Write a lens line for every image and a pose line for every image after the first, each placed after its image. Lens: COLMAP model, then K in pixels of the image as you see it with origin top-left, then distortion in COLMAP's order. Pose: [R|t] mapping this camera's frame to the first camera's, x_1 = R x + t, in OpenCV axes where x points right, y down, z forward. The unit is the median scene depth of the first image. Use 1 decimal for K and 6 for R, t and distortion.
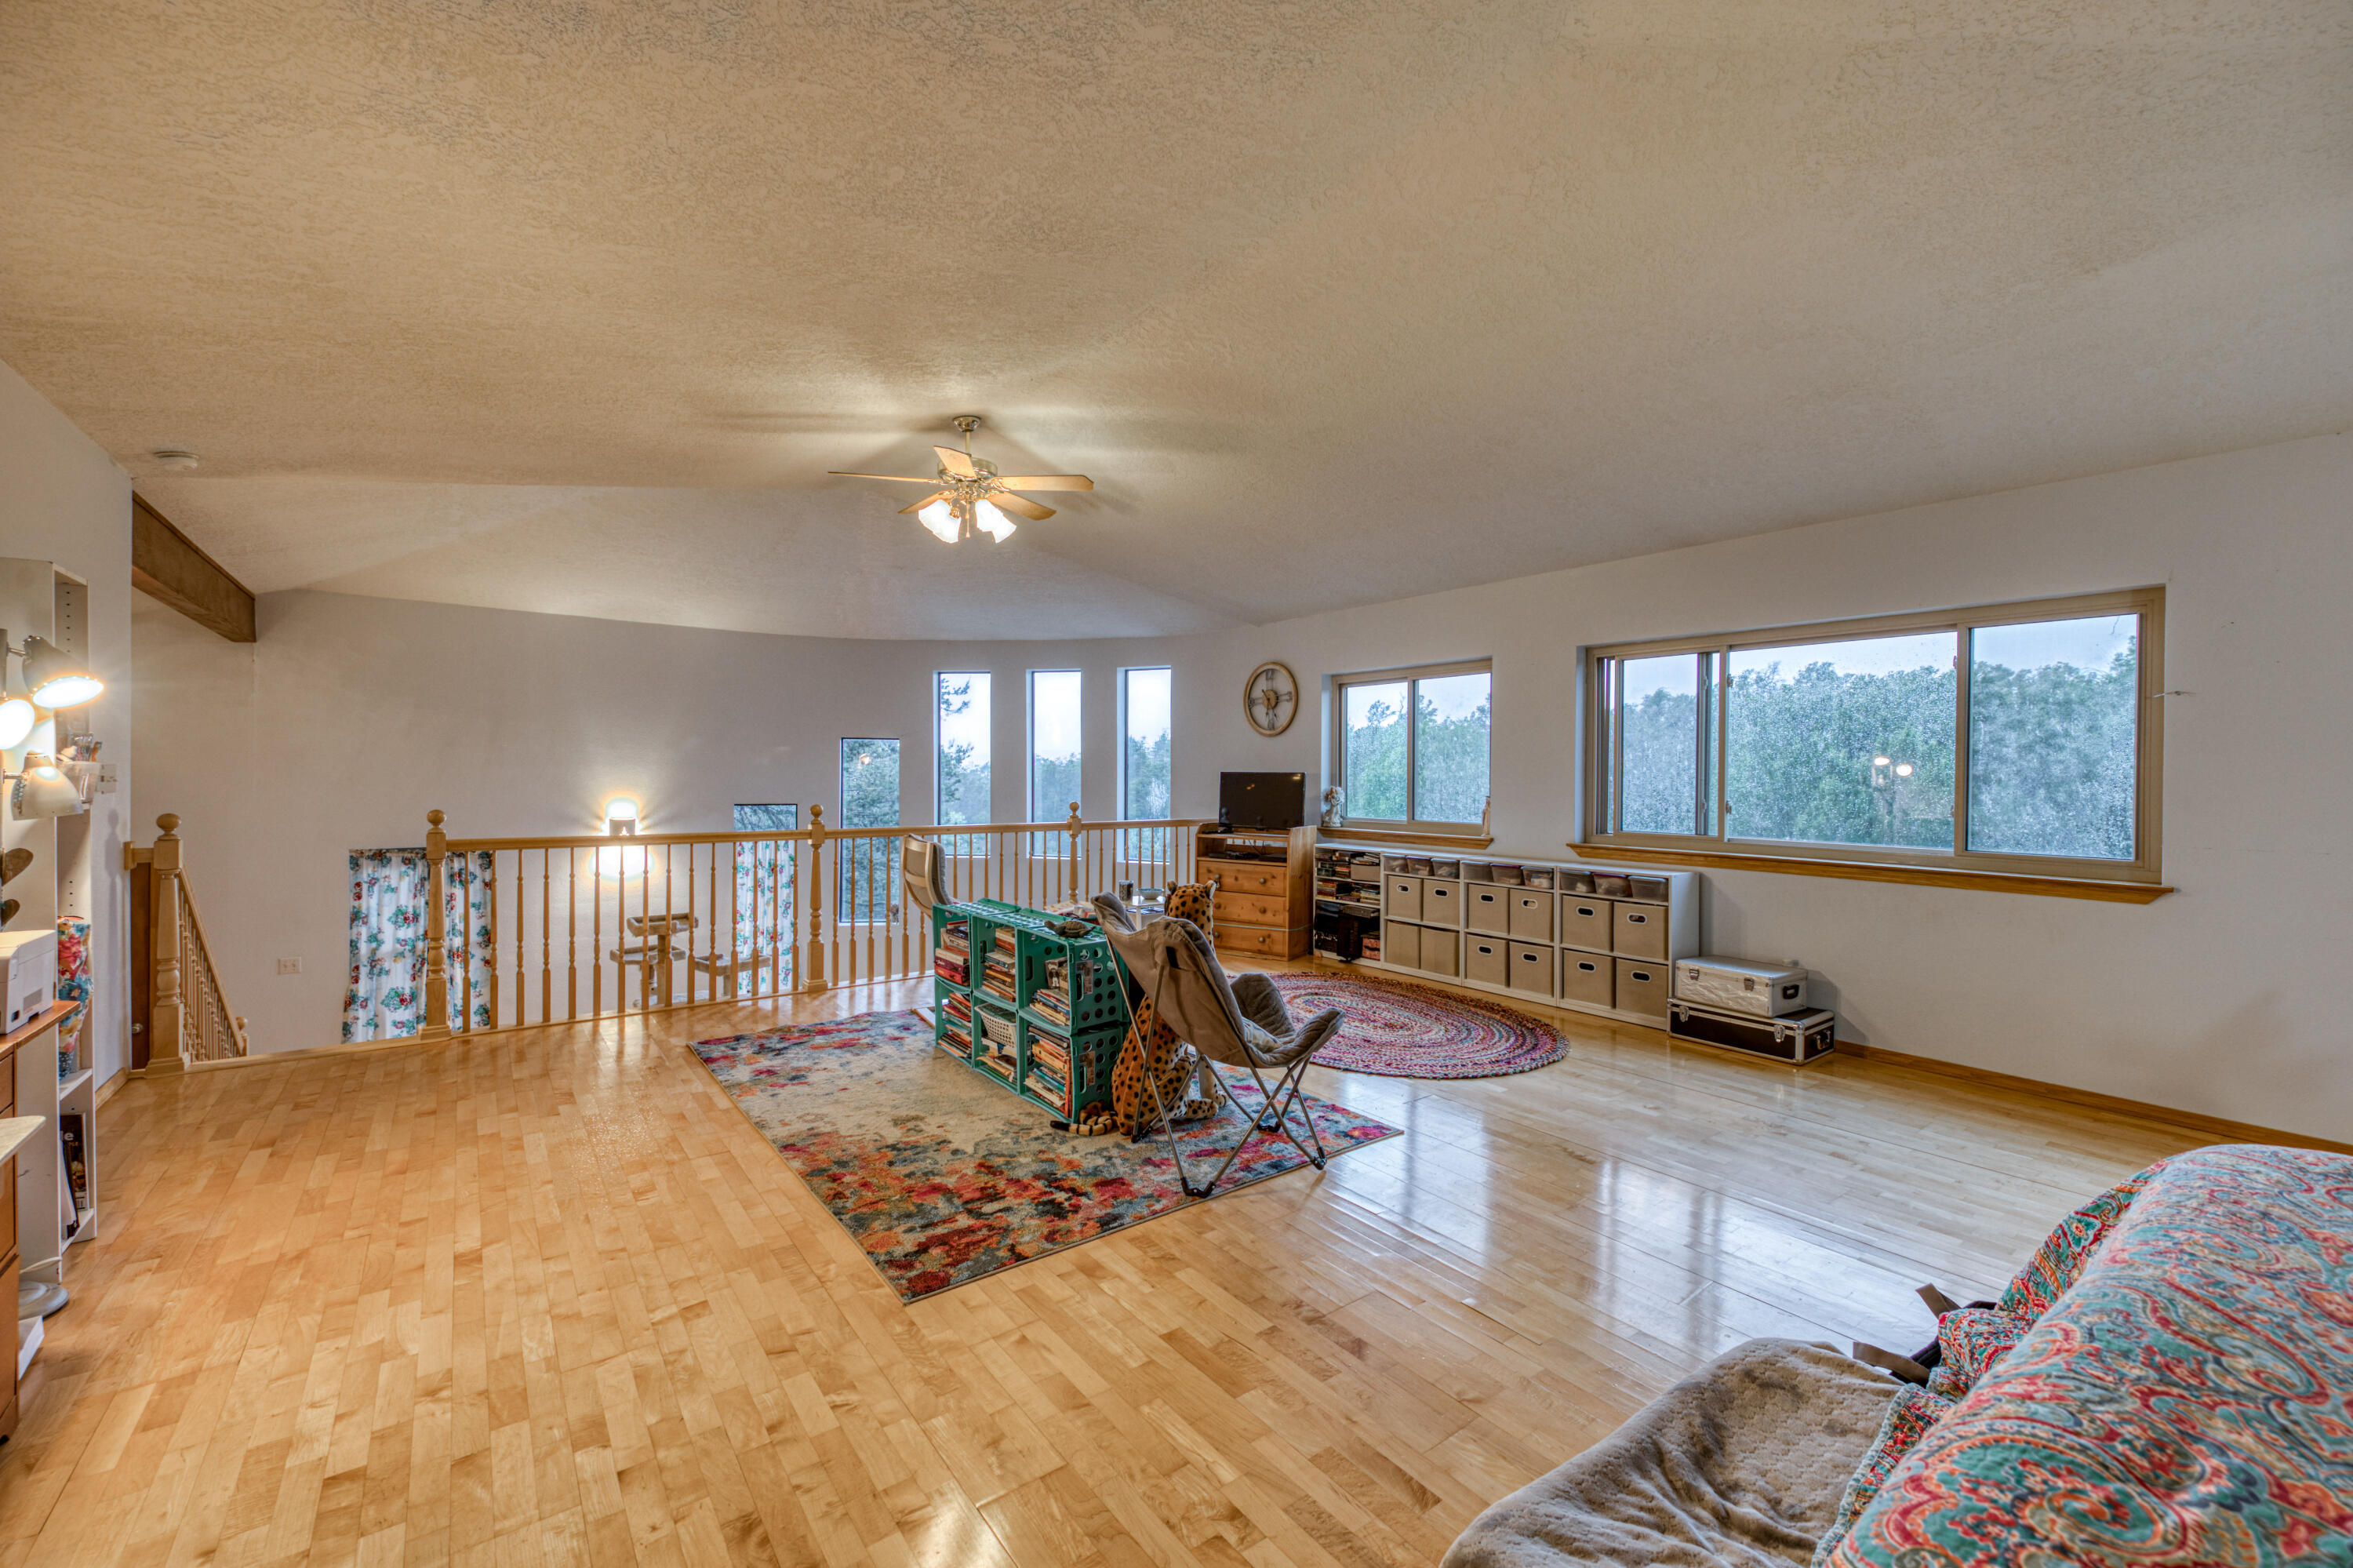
lens RADIAL K [[946.4, 0, 1176.5], [0, 946.4, 784.0], [0, 0, 1]] dist [0.002232, -0.000171]
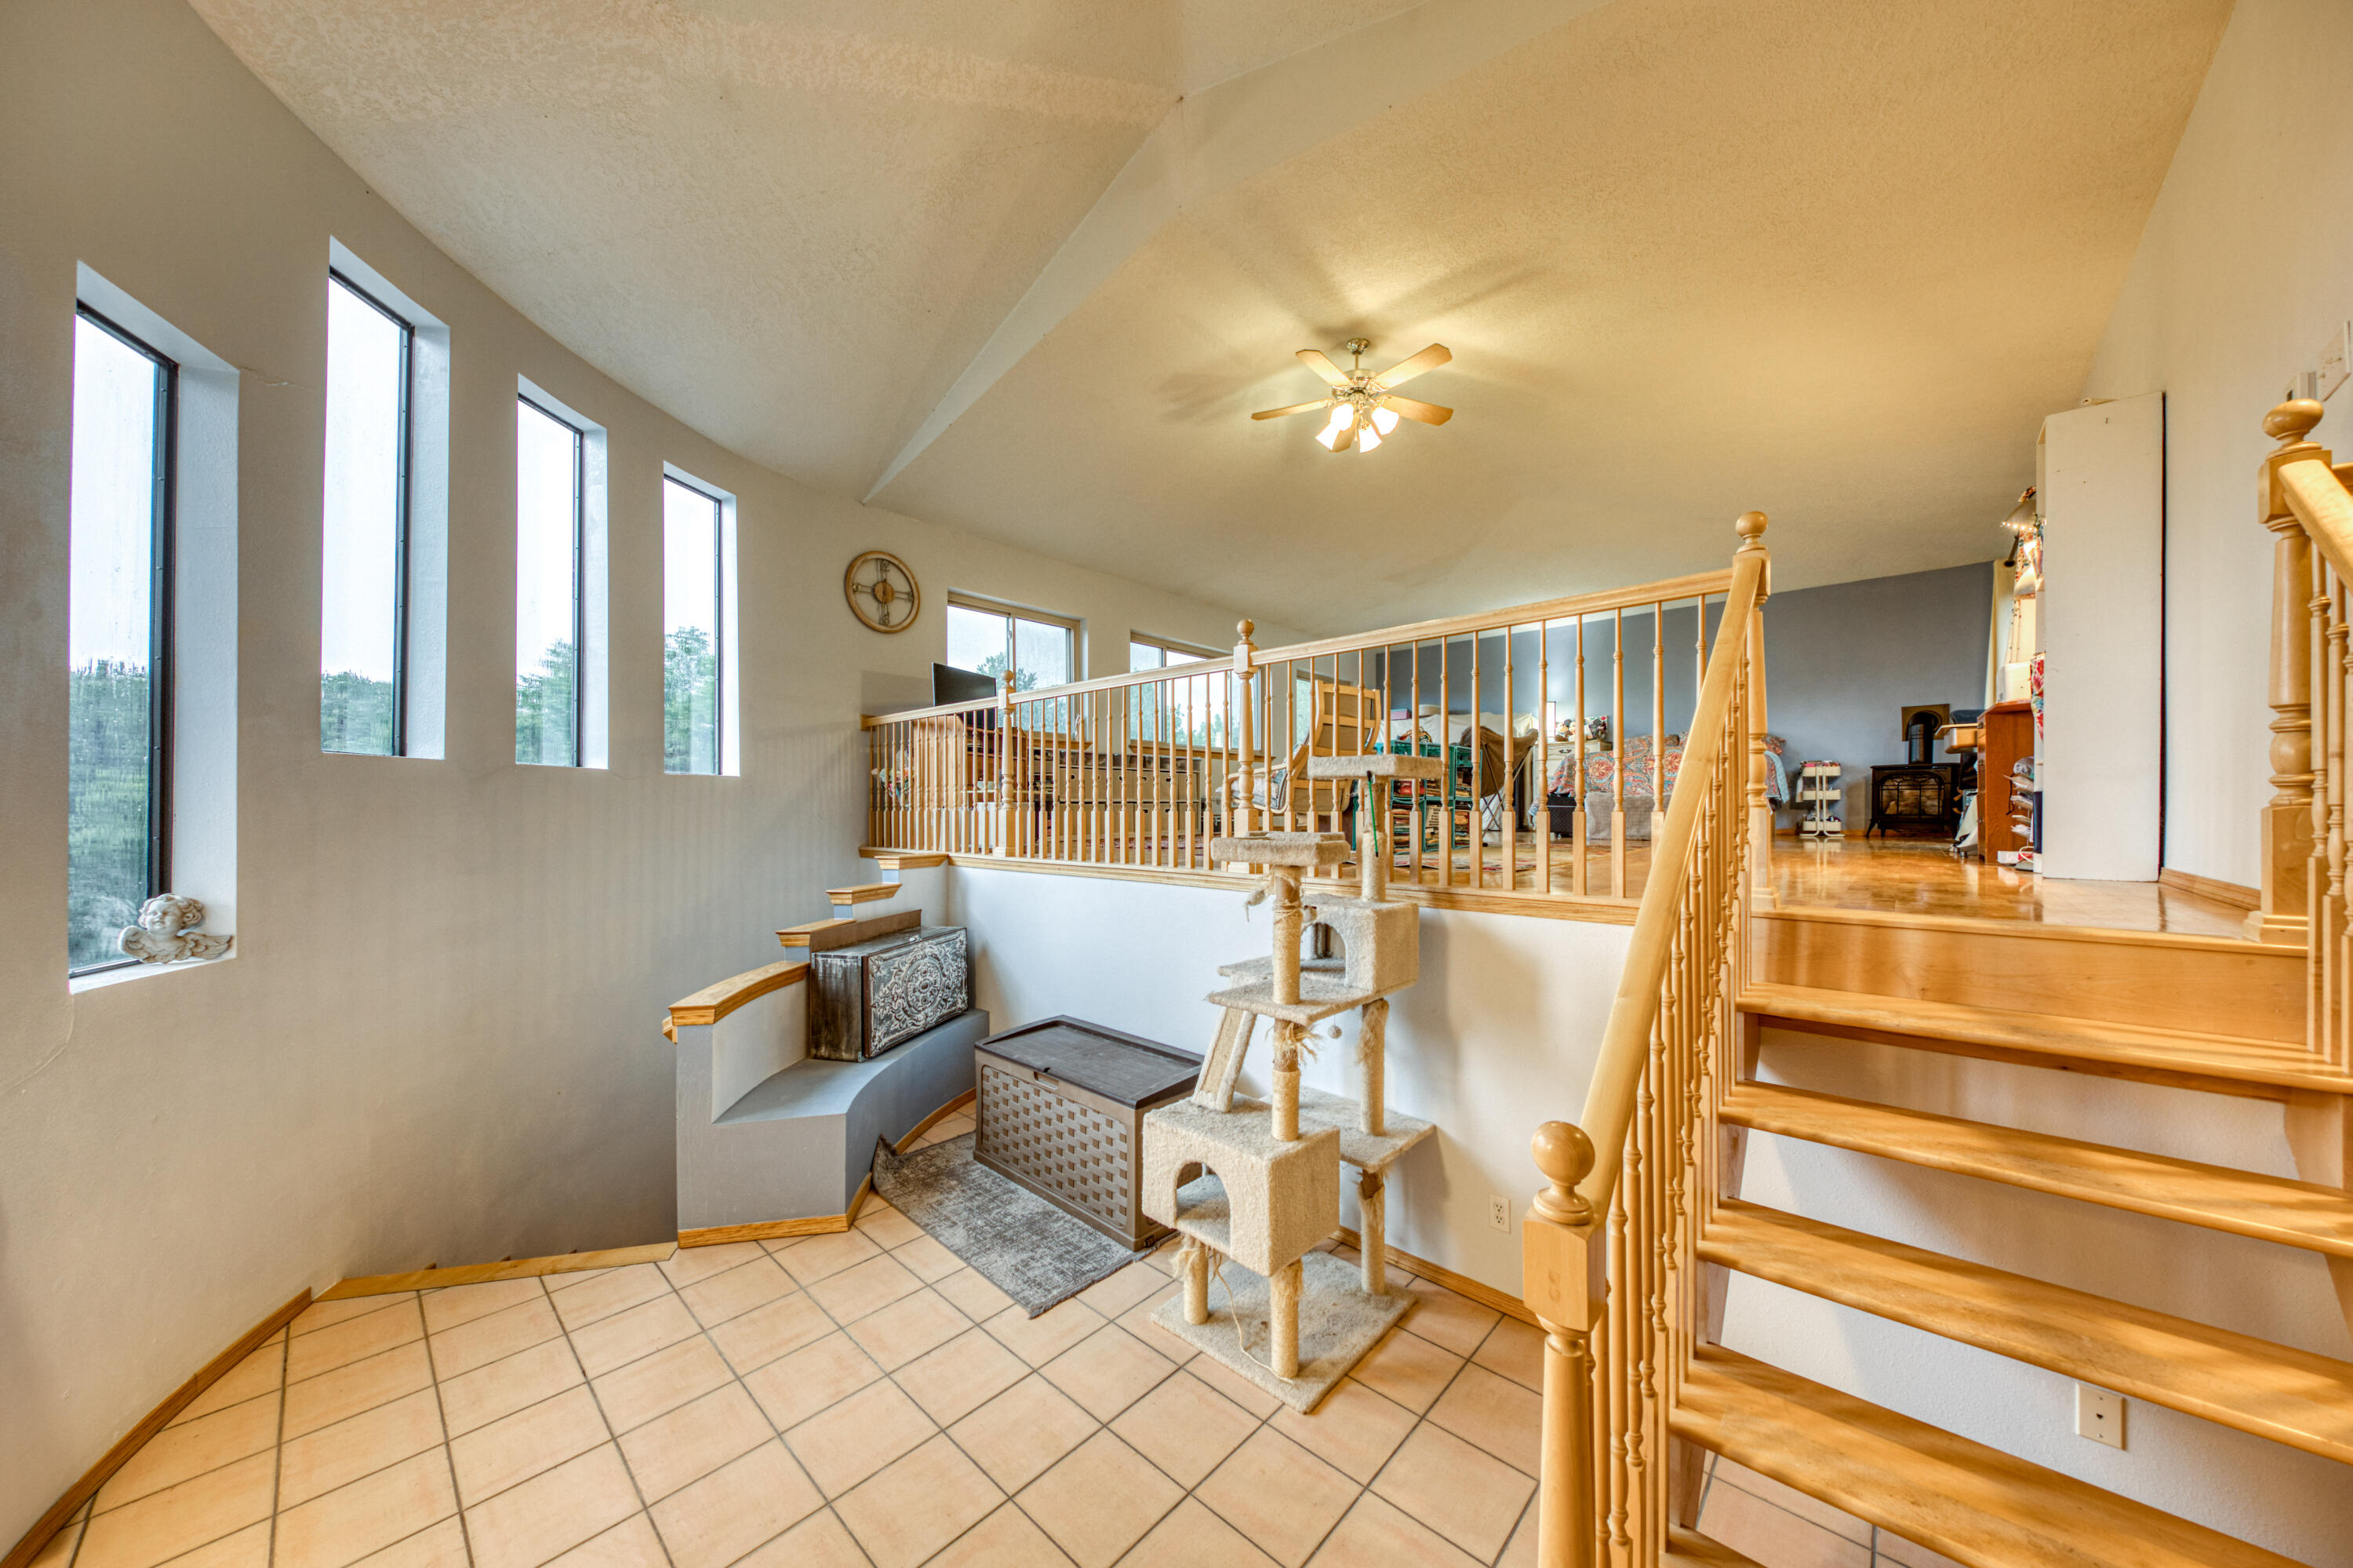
lens RADIAL K [[789.2, 0, 1163.3], [0, 789.2, 791.8], [0, 0, 1]] dist [0.009290, -0.004611]
pose [[-0.178253, 0.013136, 0.983897, -1.003711], [0.016199, 0.999815, -0.010413, 0.167938], [-0.983851, 0.014082, -0.178432, 1.234101]]
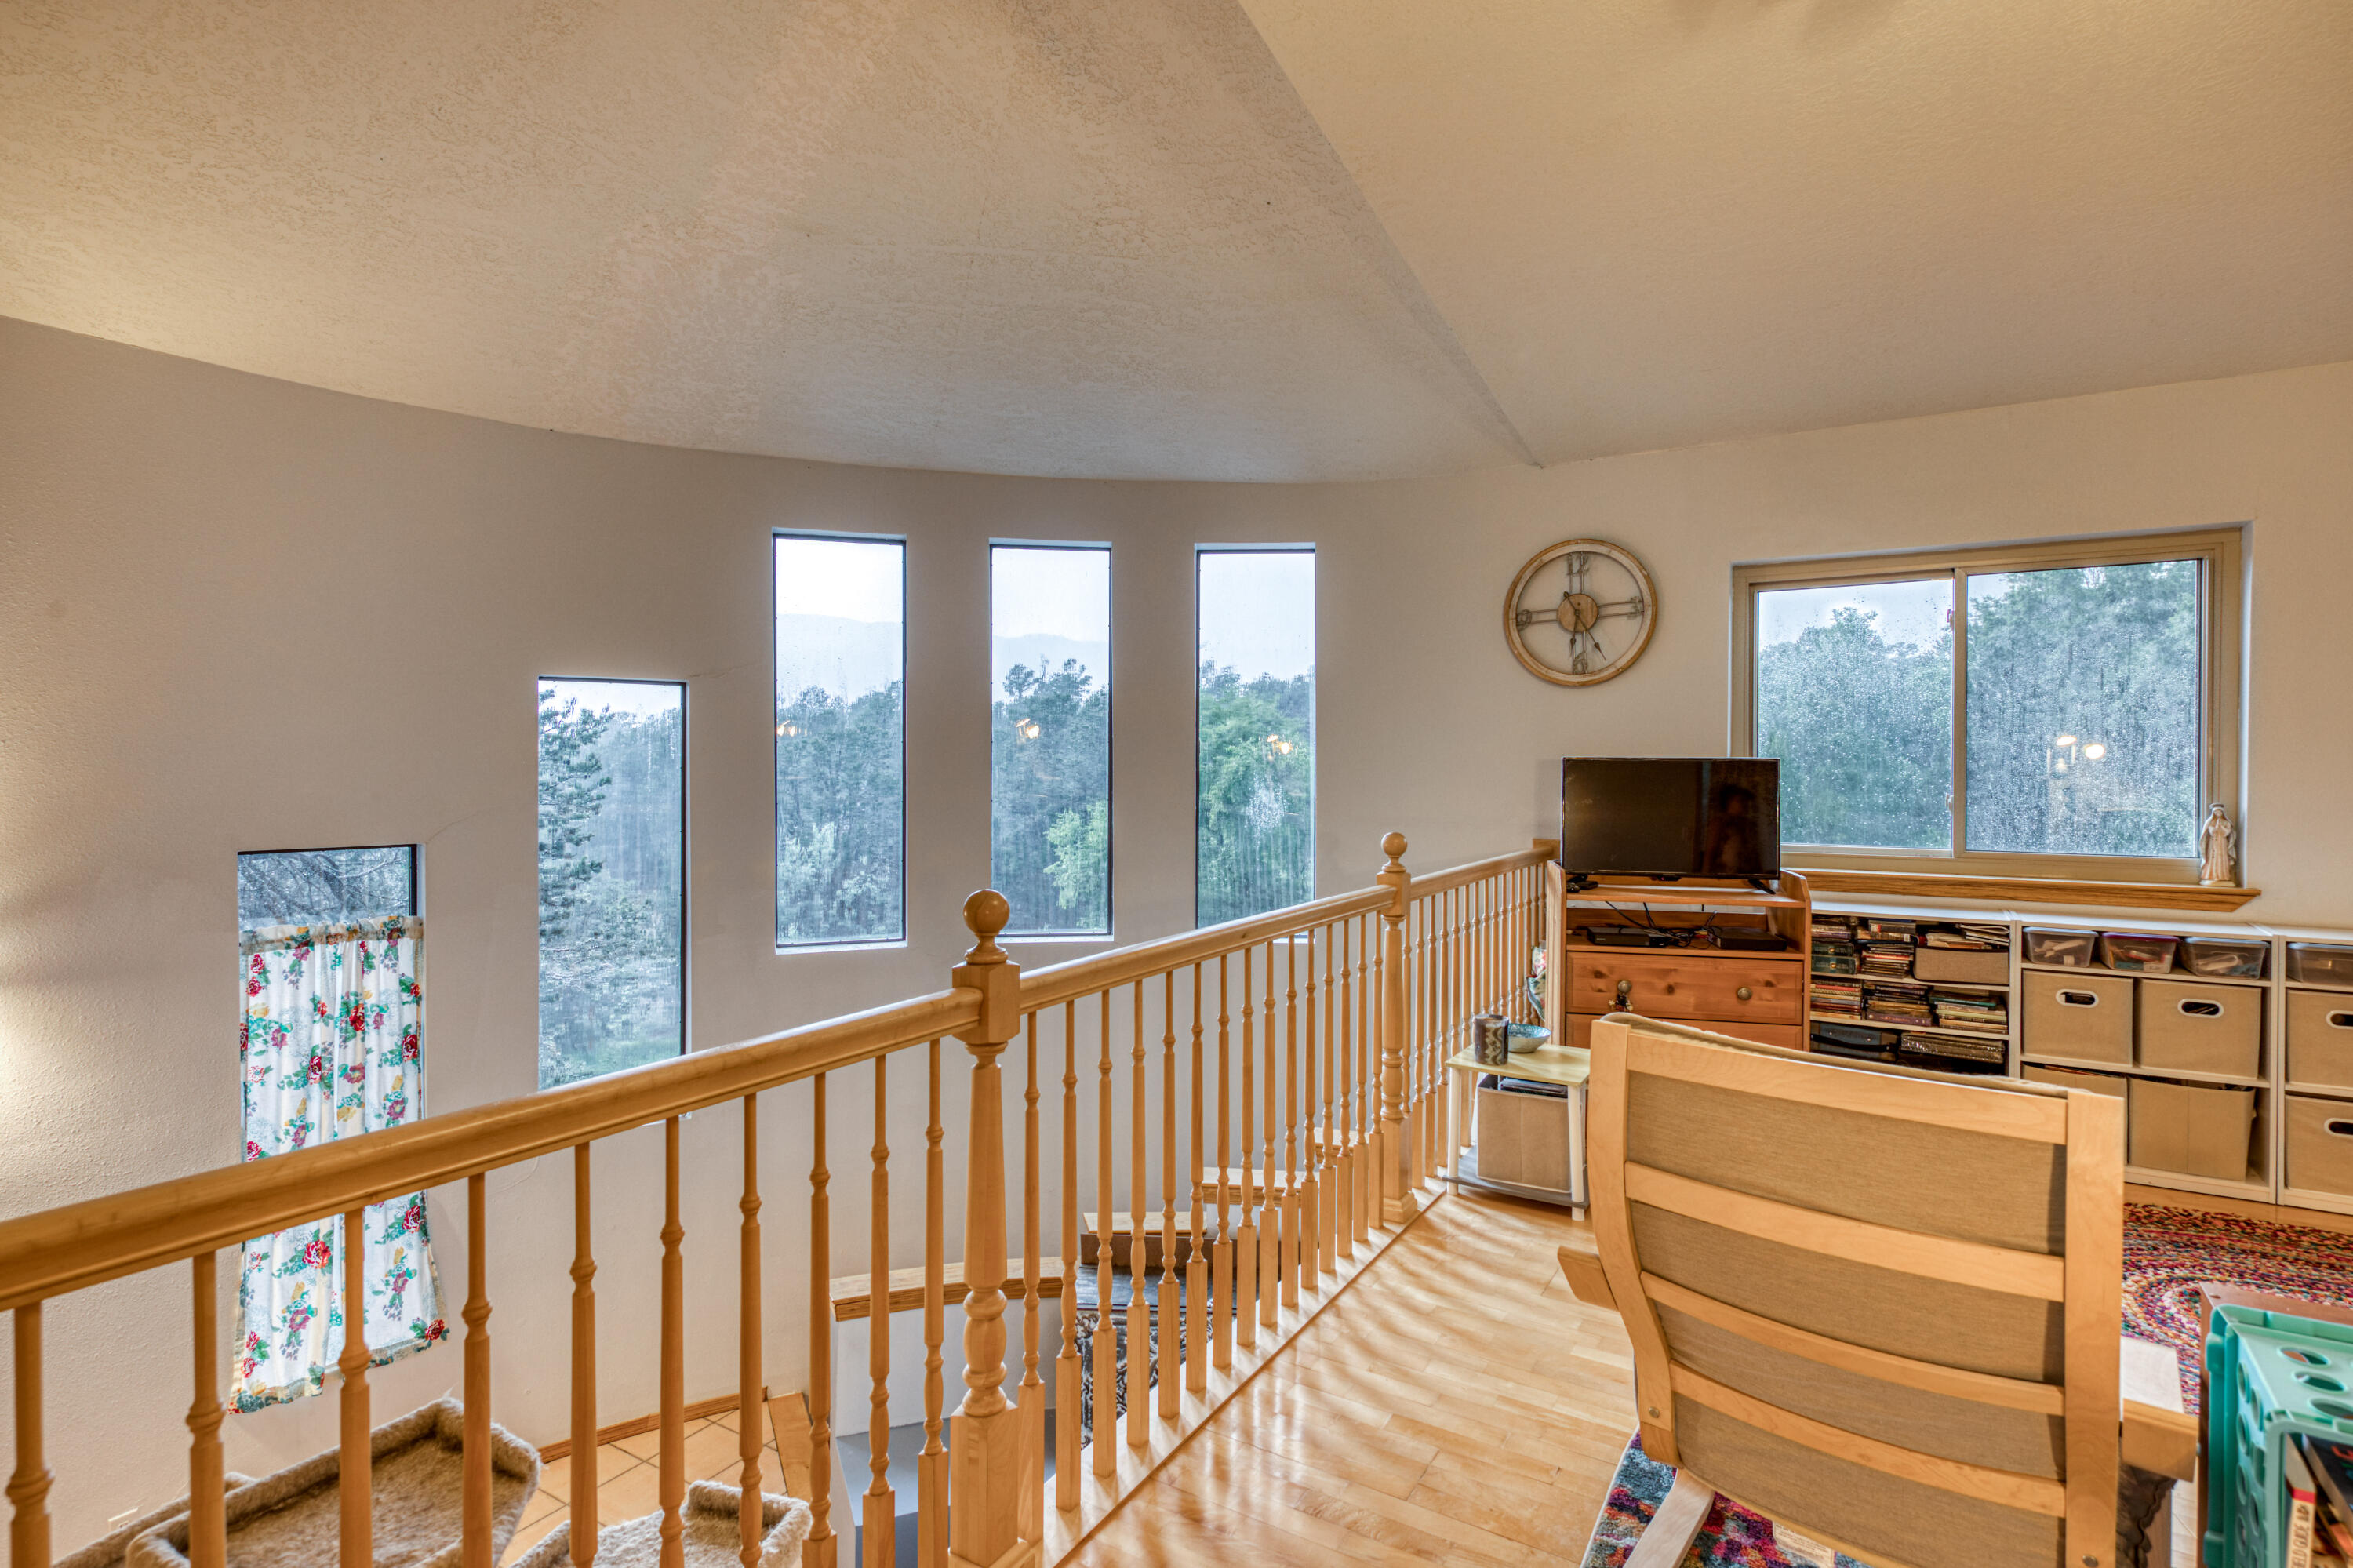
lens RADIAL K [[1178.3, 0, 1166.2], [0, 1178.3, 780.8], [0, 0, 1]] dist [0.008514, -0.004987]
pose [[0.929476, -0.009990, 0.368748, -0.474825], [0.007789, 0.999942, 0.007457, -0.009510], [-0.368801, -0.004059, 0.929500, 0.707329]]
